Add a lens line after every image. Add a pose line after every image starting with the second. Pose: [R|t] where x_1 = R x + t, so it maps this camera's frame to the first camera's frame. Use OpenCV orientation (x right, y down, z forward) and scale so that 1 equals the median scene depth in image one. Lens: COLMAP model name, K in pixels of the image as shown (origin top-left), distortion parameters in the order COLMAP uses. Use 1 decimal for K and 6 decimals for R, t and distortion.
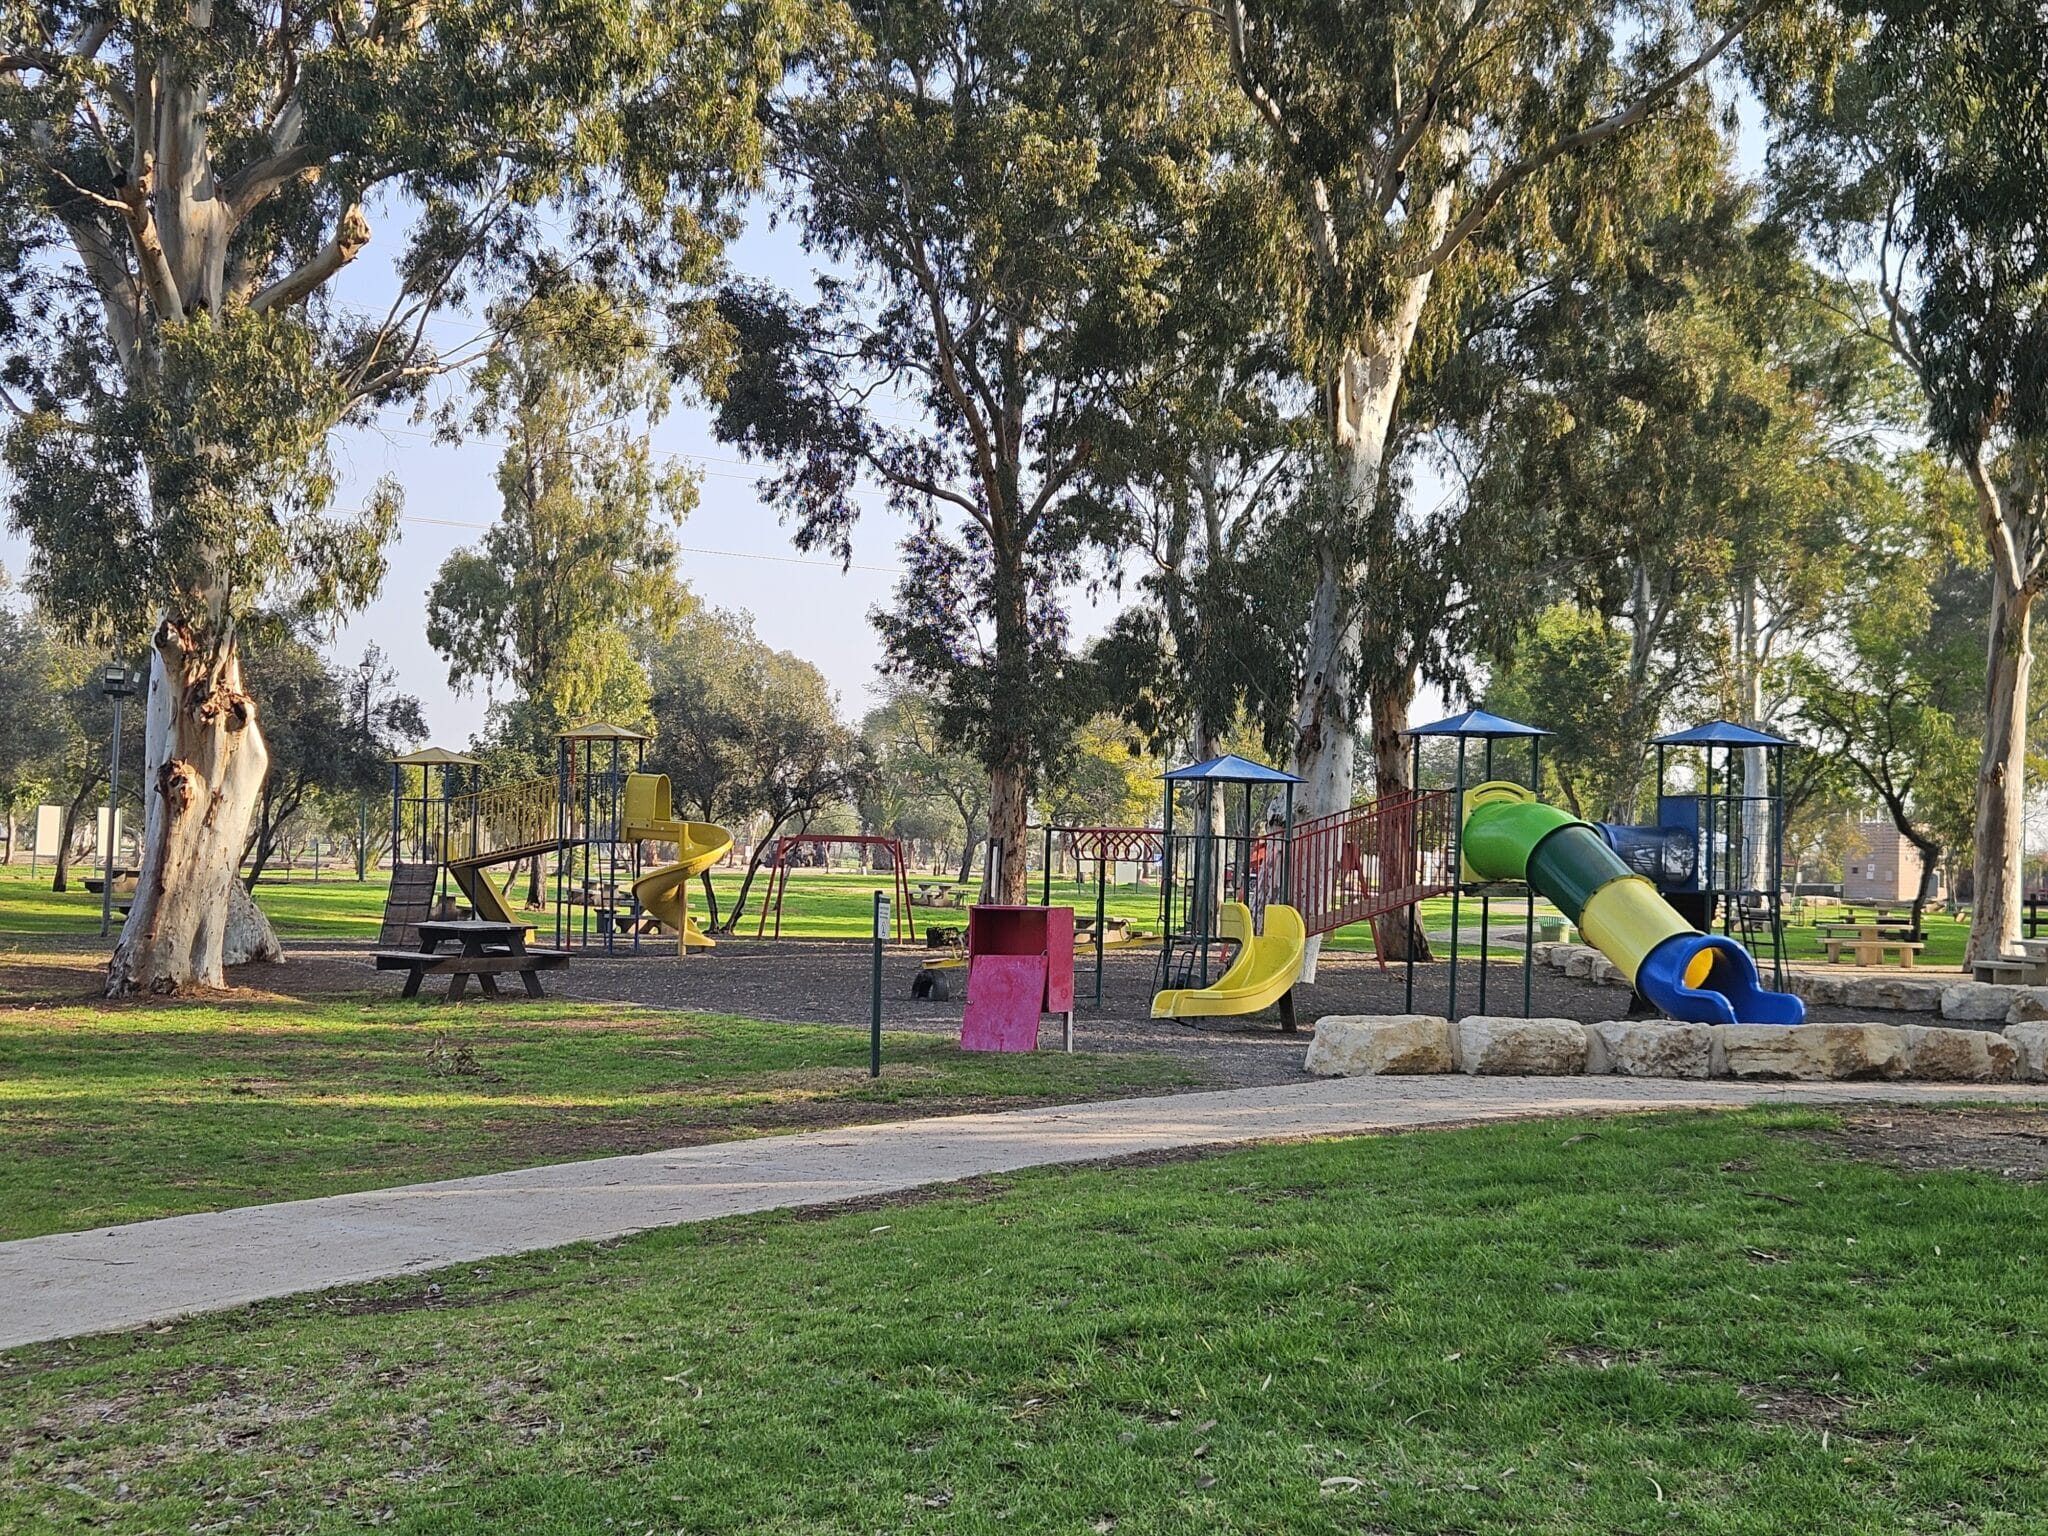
lens RADIAL K [[2733.5, 0, 1024.7], [0, 2733.5, 813.0], [0, 0, 1]] dist [0.084439, -0.054967]
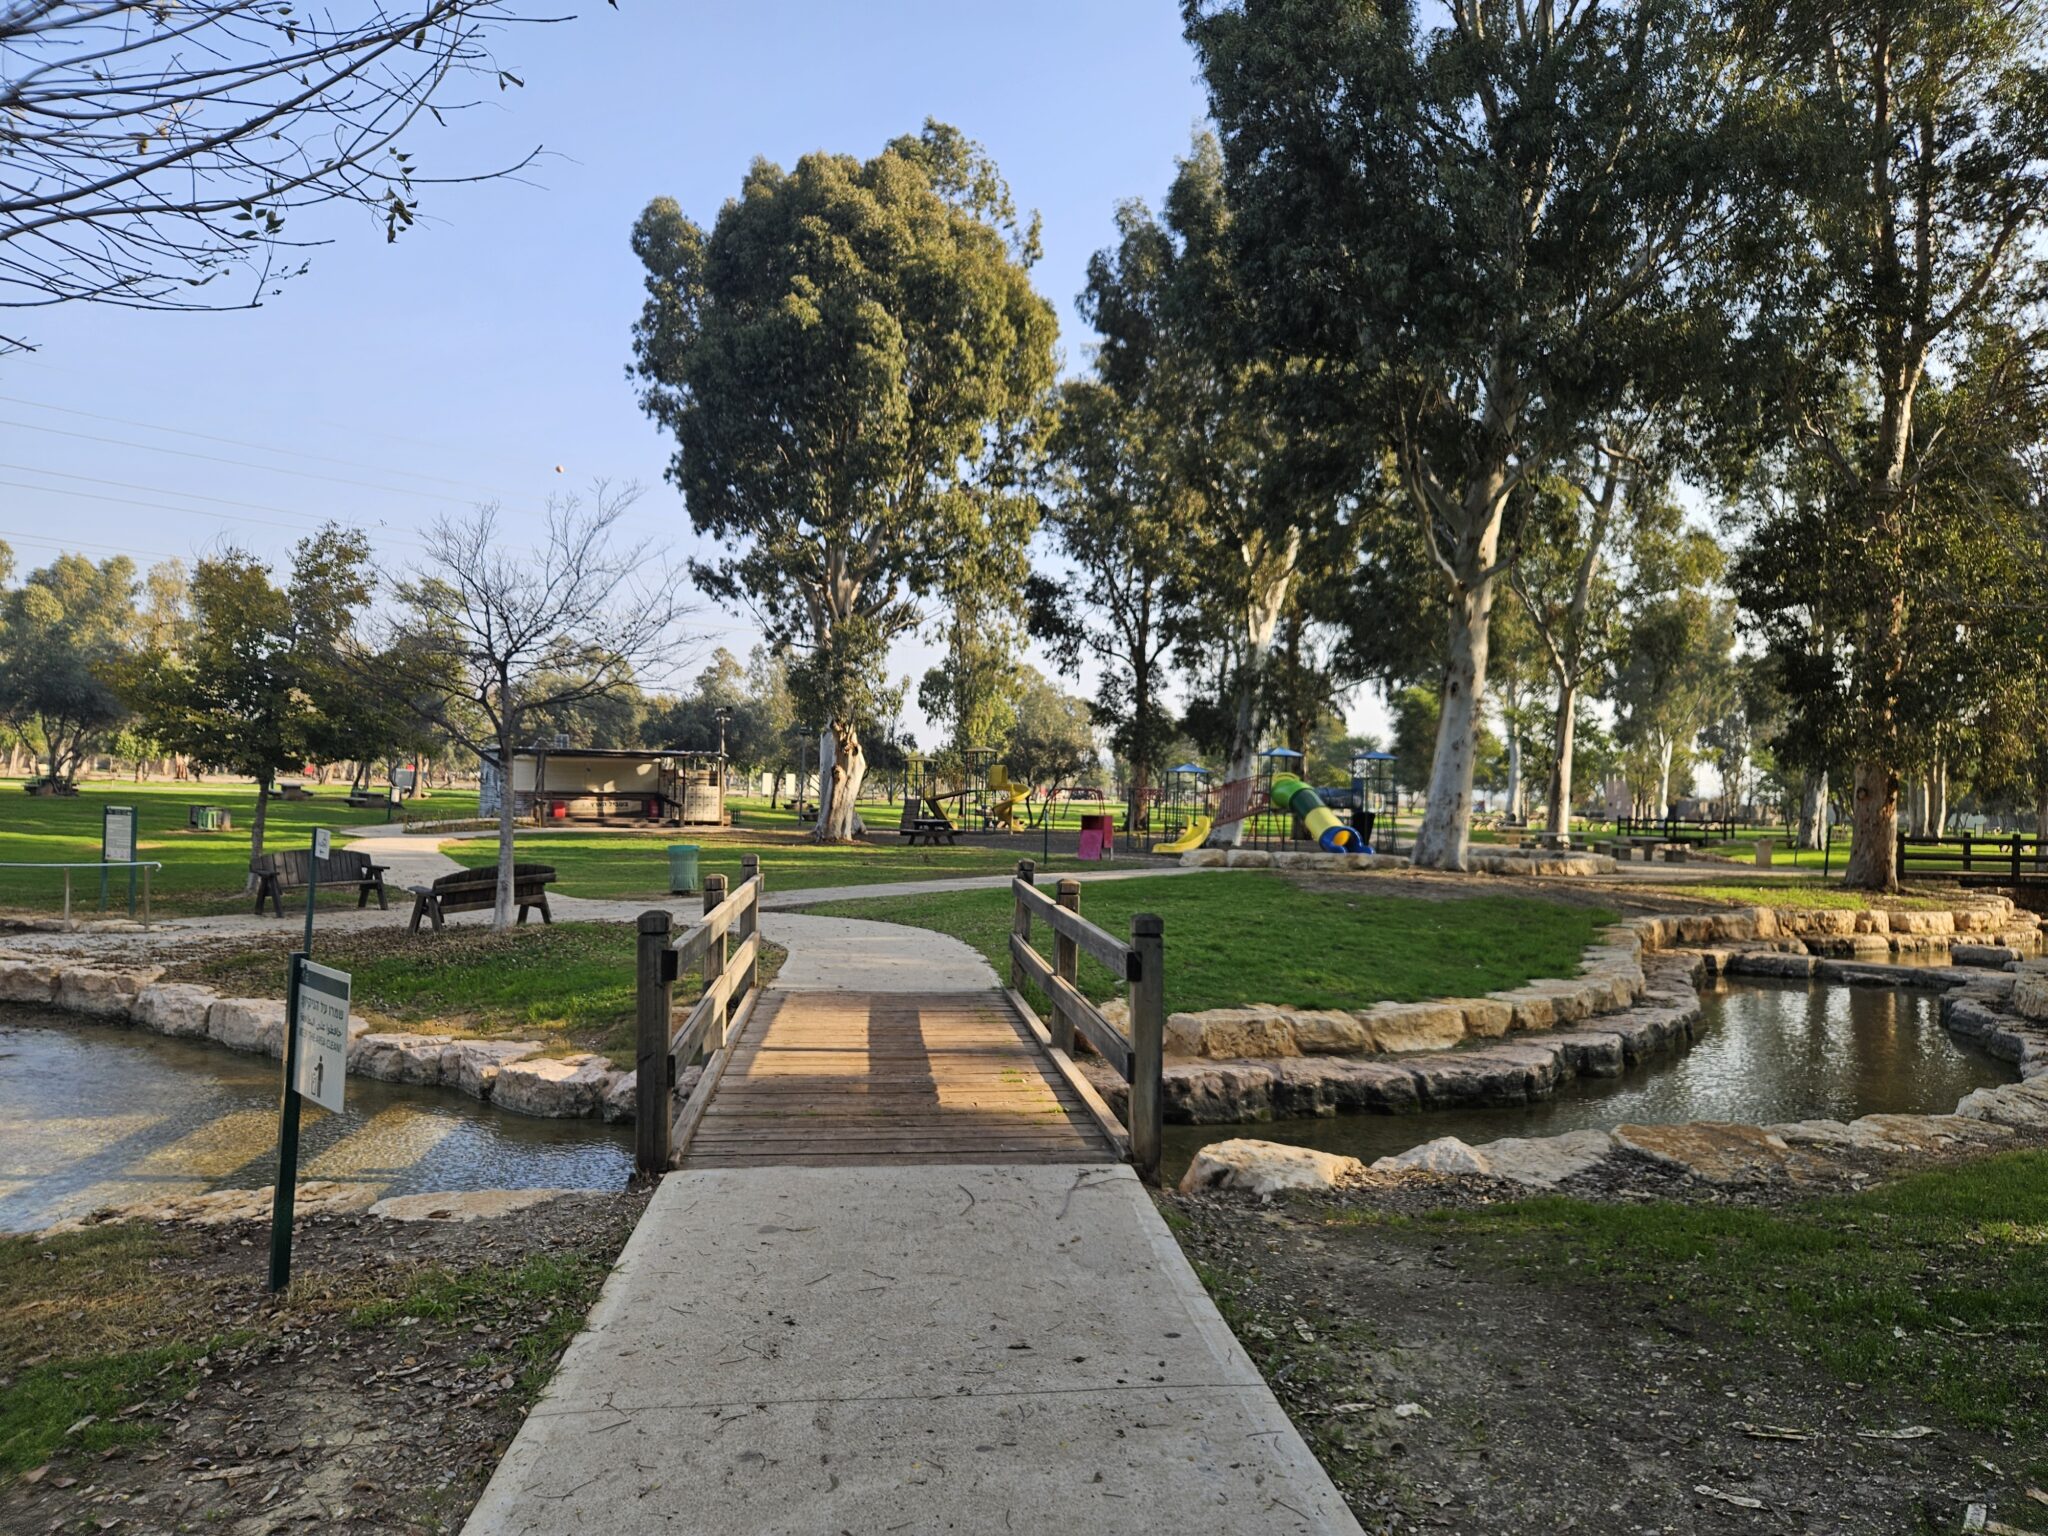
lens RADIAL K [[2733.5, 0, 1024.7], [0, 2733.5, 813.0], [0, 0, 1]] dist [0.084439, -0.054967]
pose [[0.983930, 0.004940, -0.178485, 0.342505], [-0.000111, 0.999634, 0.027052, -0.037976], [0.178554, -0.026597, 0.983571, -1.520504]]
